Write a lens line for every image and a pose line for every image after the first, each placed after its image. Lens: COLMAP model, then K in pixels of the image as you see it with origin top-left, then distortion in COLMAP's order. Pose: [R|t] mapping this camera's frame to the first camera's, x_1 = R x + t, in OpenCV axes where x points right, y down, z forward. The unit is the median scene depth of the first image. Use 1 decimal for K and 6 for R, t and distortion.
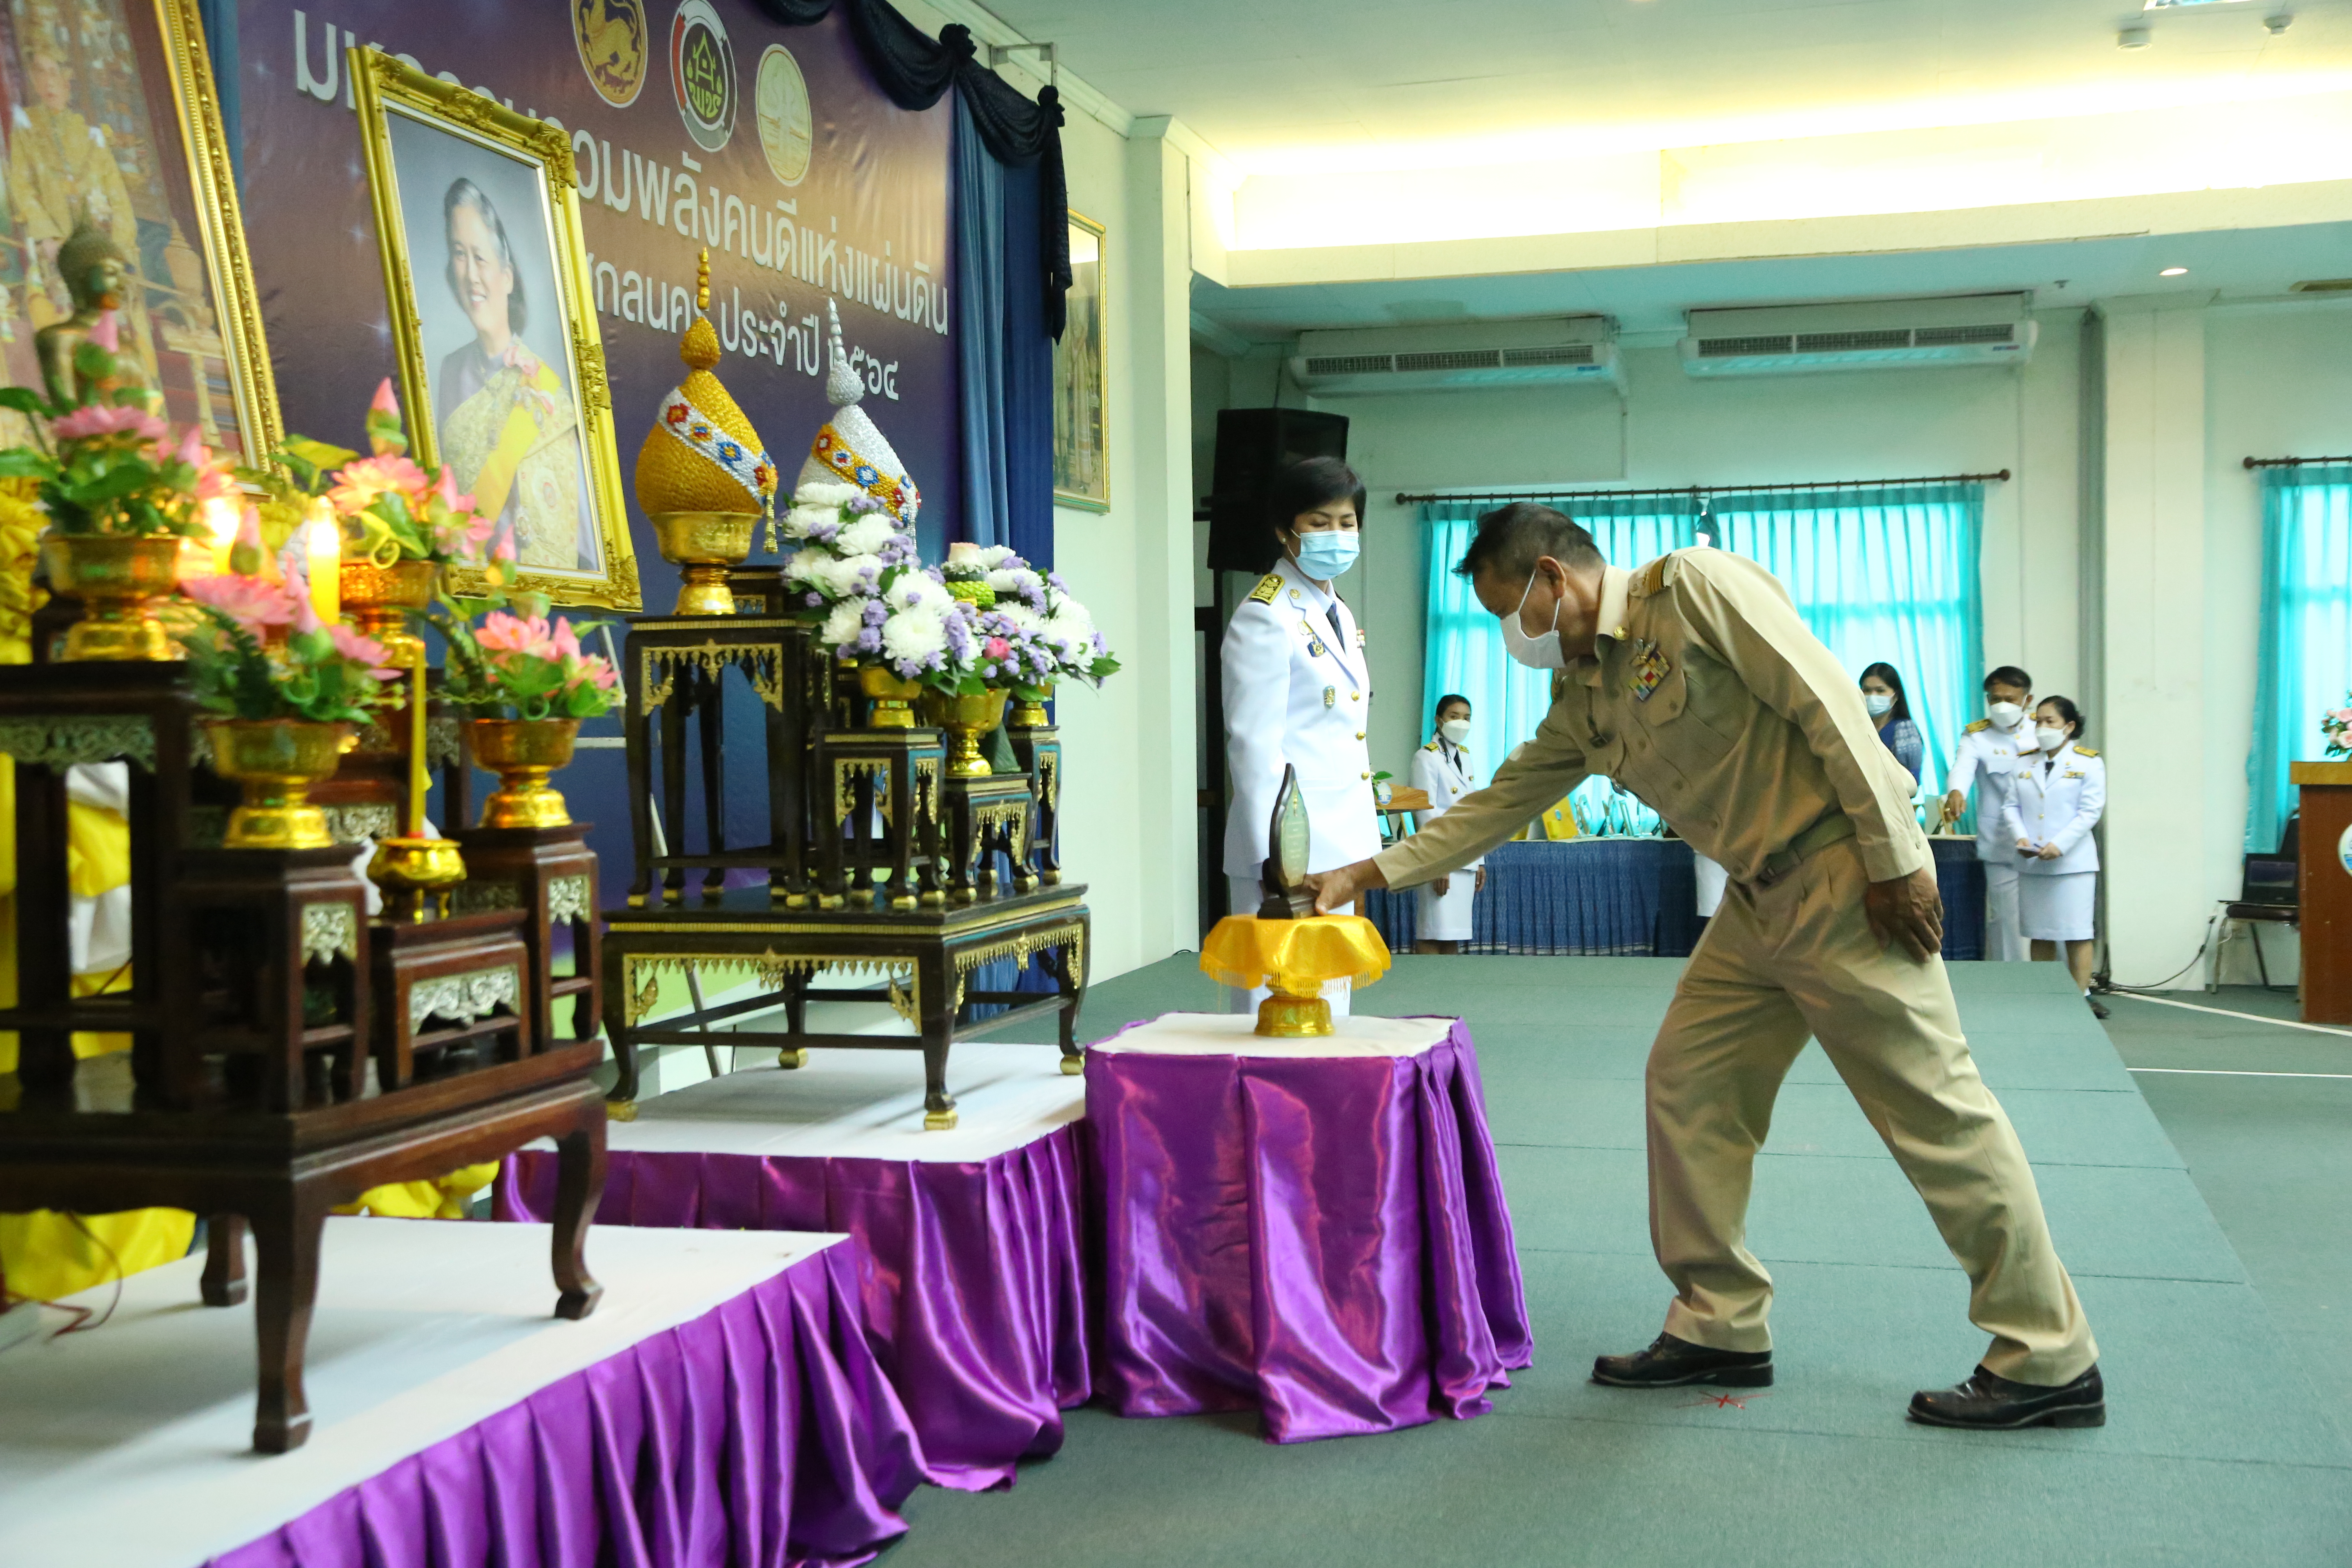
lens RADIAL K [[2631.4, 0, 1173.0], [0, 2631.4, 770.2], [0, 0, 1]] dist [0.048726, 0.000000]
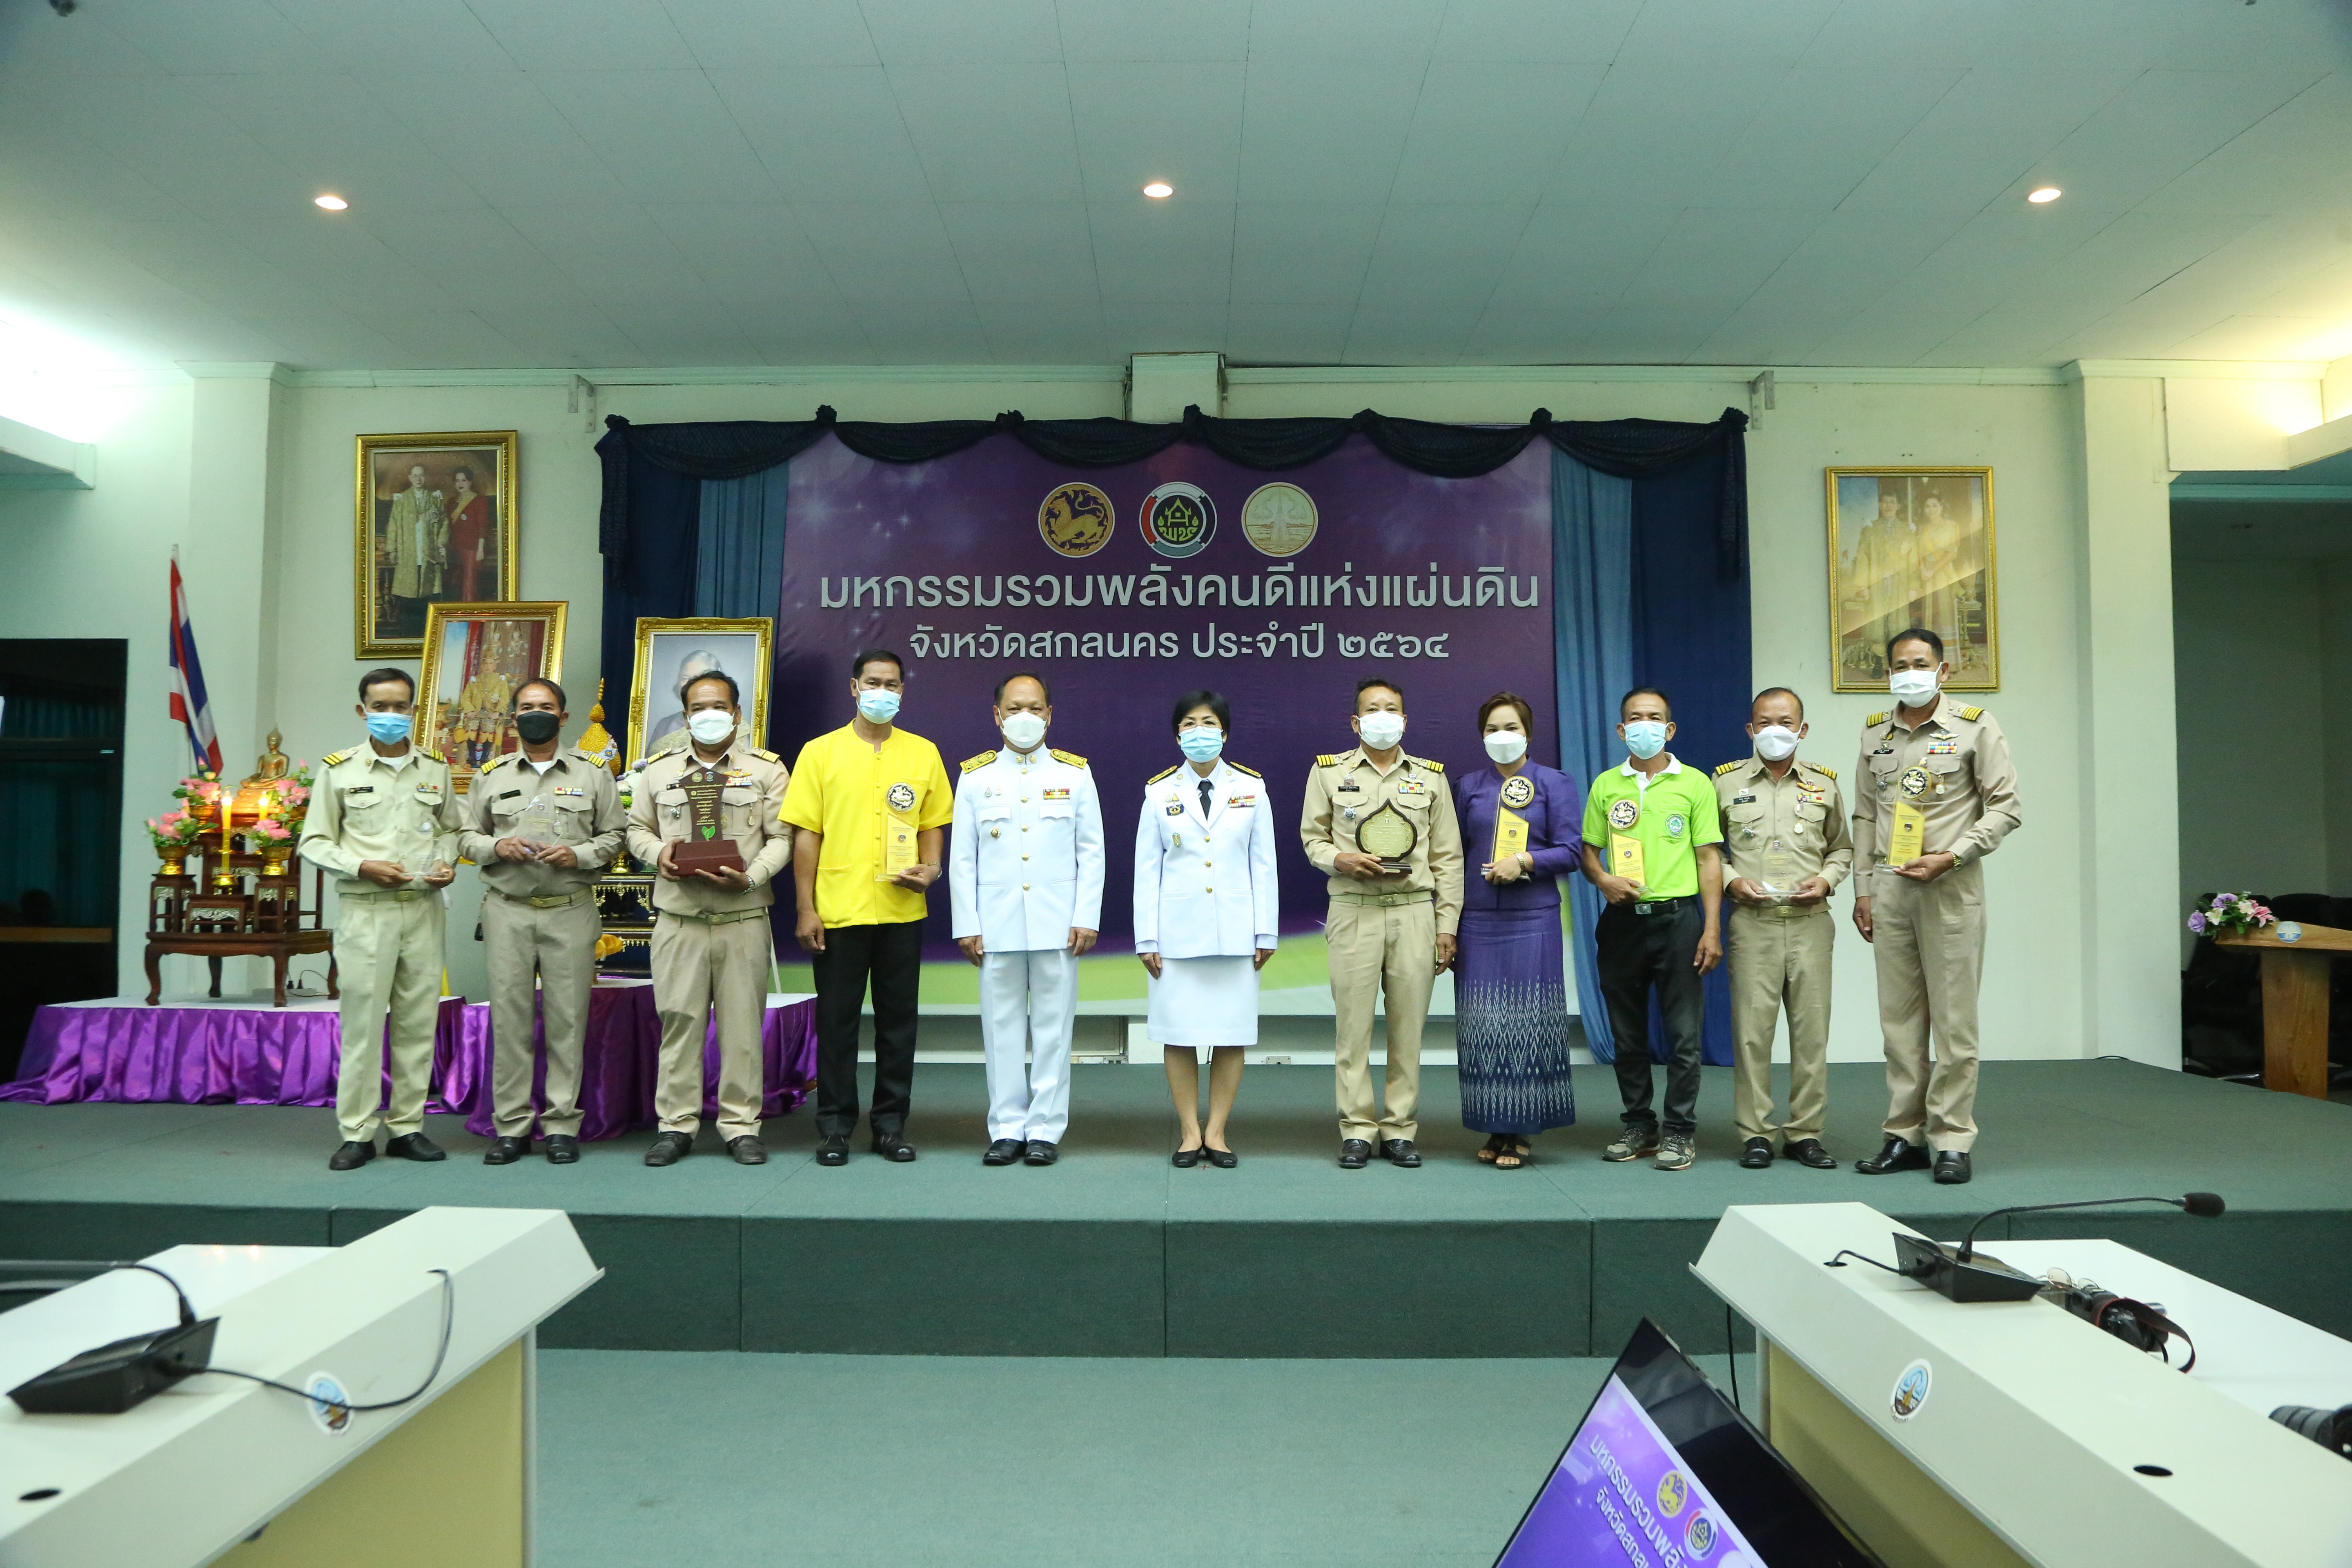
lens RADIAL K [[1634.2, 0, 1181.4], [0, 1634.2, 785.5], [0, 0, 1]] dist [-0.093245, 0.016935]
pose [[0.272731, -0.030308, -0.961613, 1.441375], [-0.025016, 0.998942, -0.038579, -0.032197], [0.961765, 0.034577, 0.271684, 1.013160]]
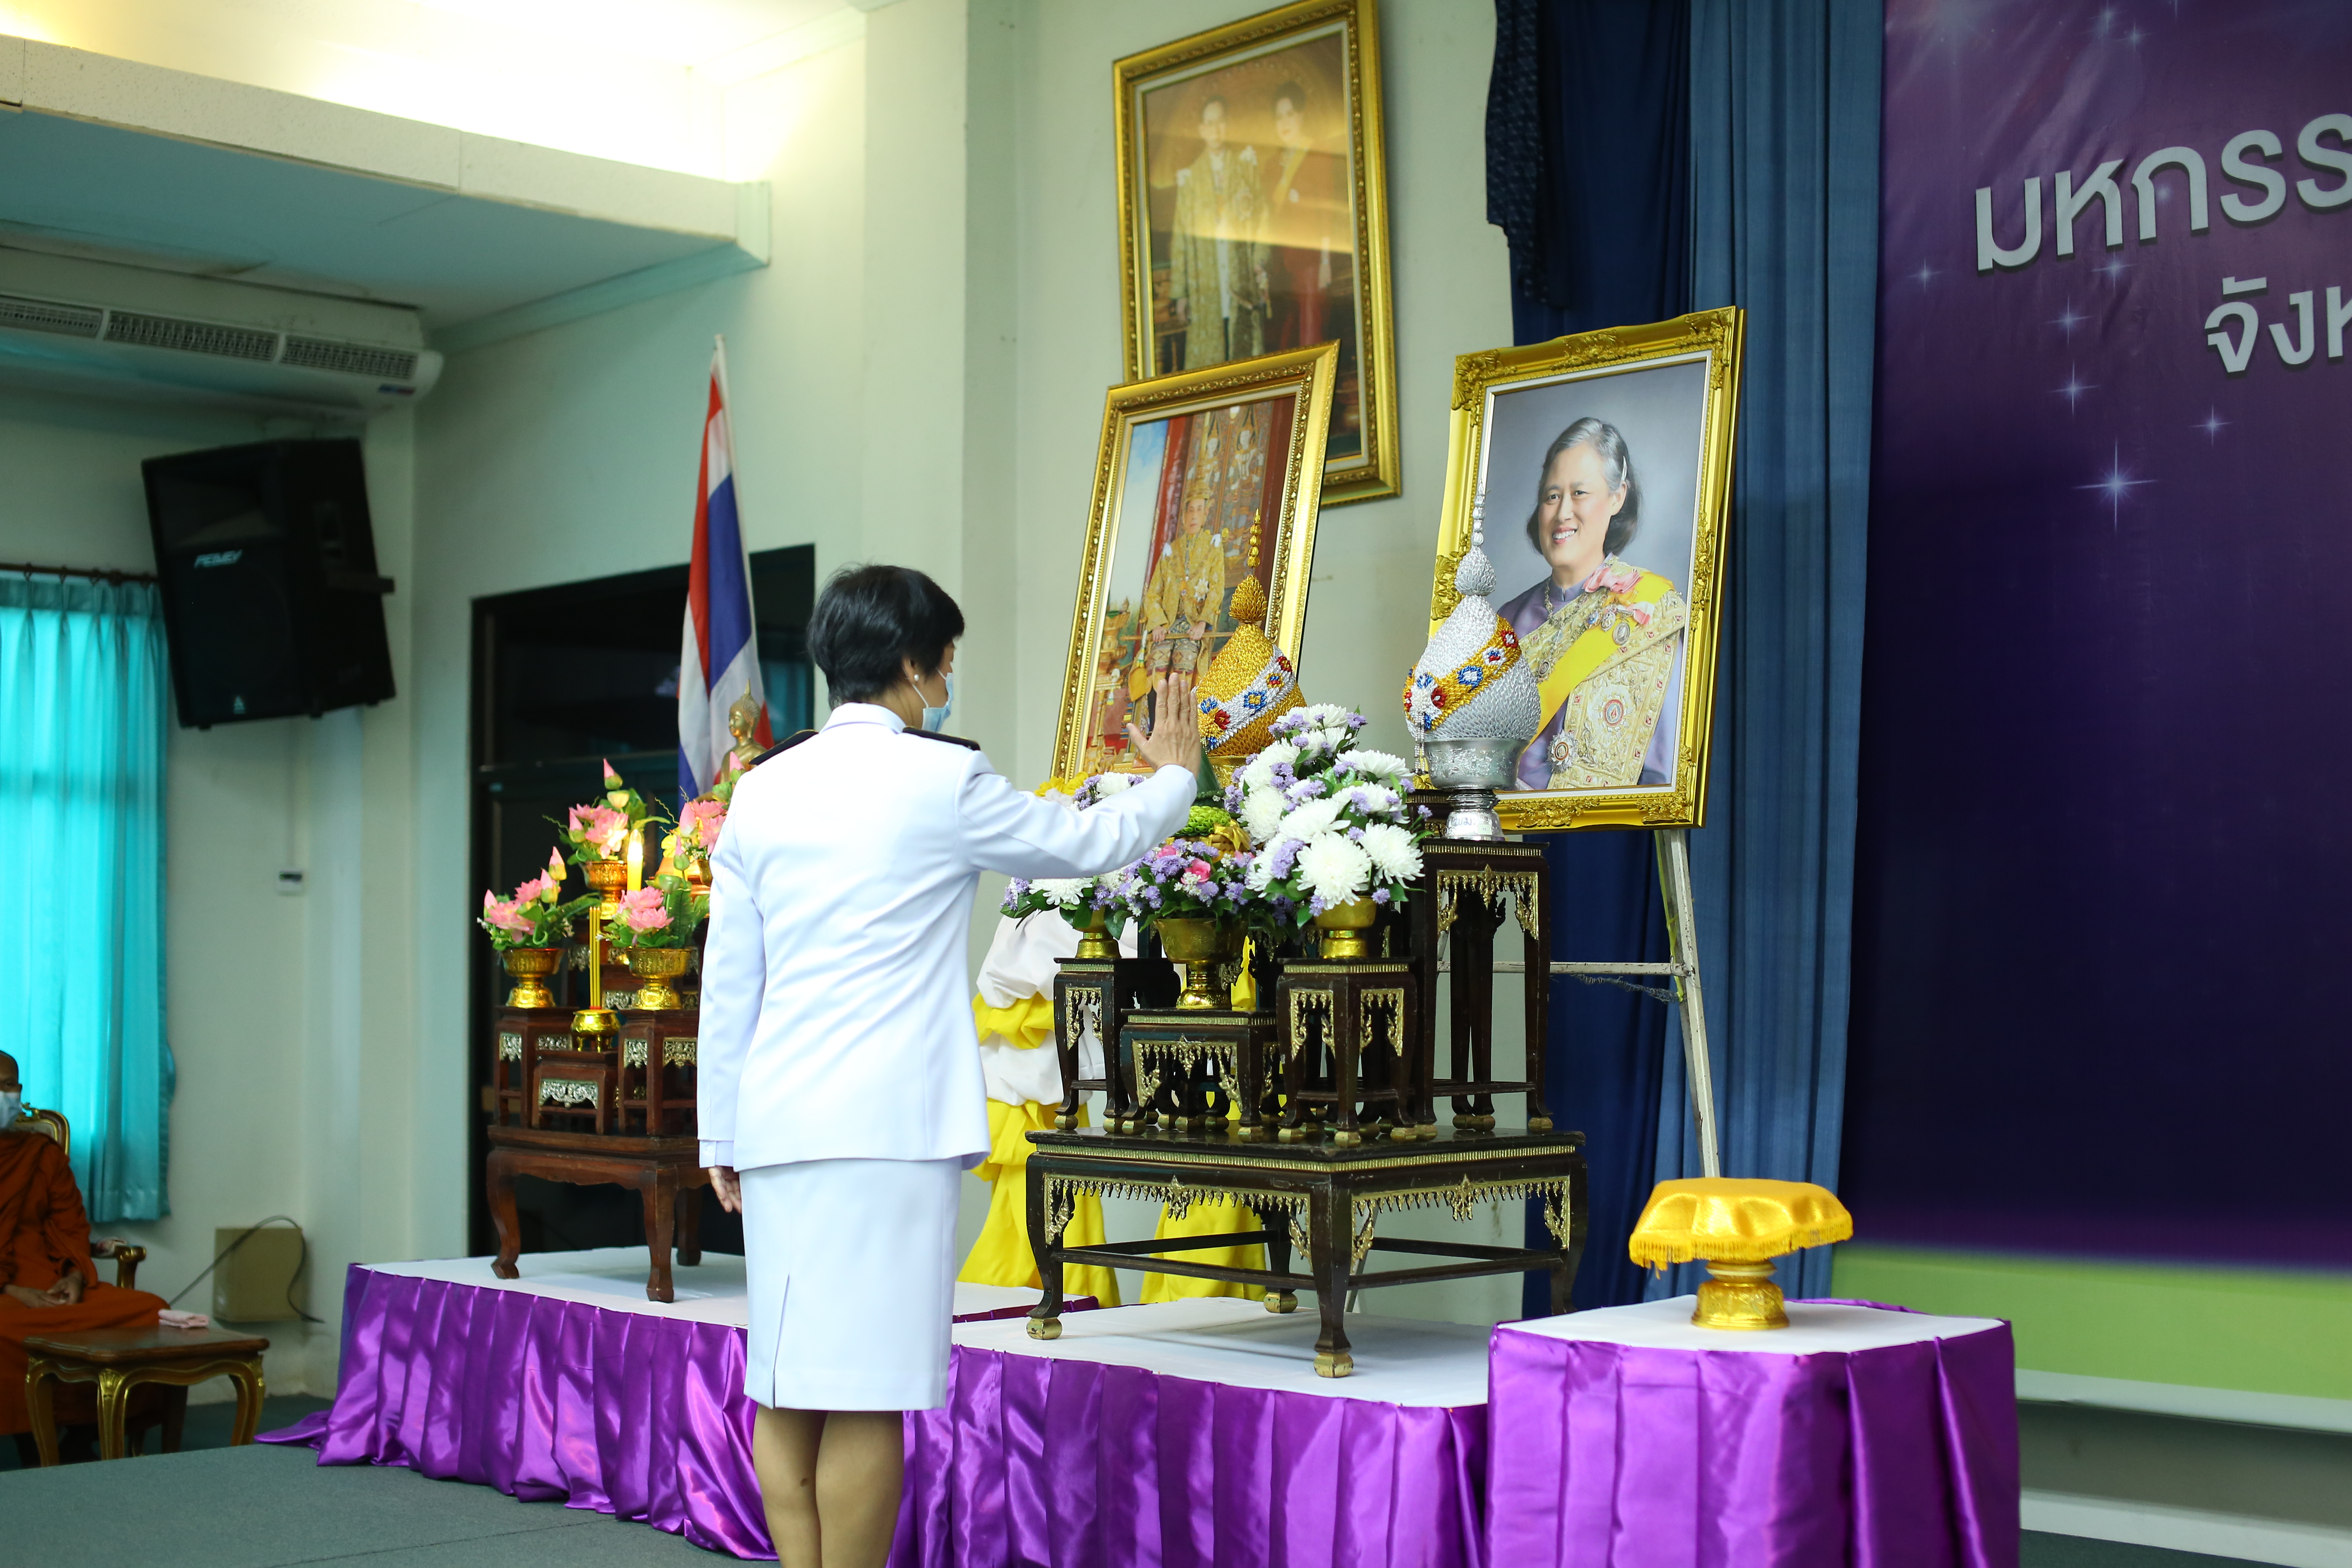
lens RADIAL K [[3090.9, 0, 1236.4], [0, 3090.9, 781.1], [0, 0, 1]] dist [-0.093411, 0.000000]
pose [[-0.492655, -0.033671, -0.869573, 0.829538], [-0.007830, 0.999382, -0.034262, -0.038867], [0.870190, -0.010070, -0.492614, 1.450976]]
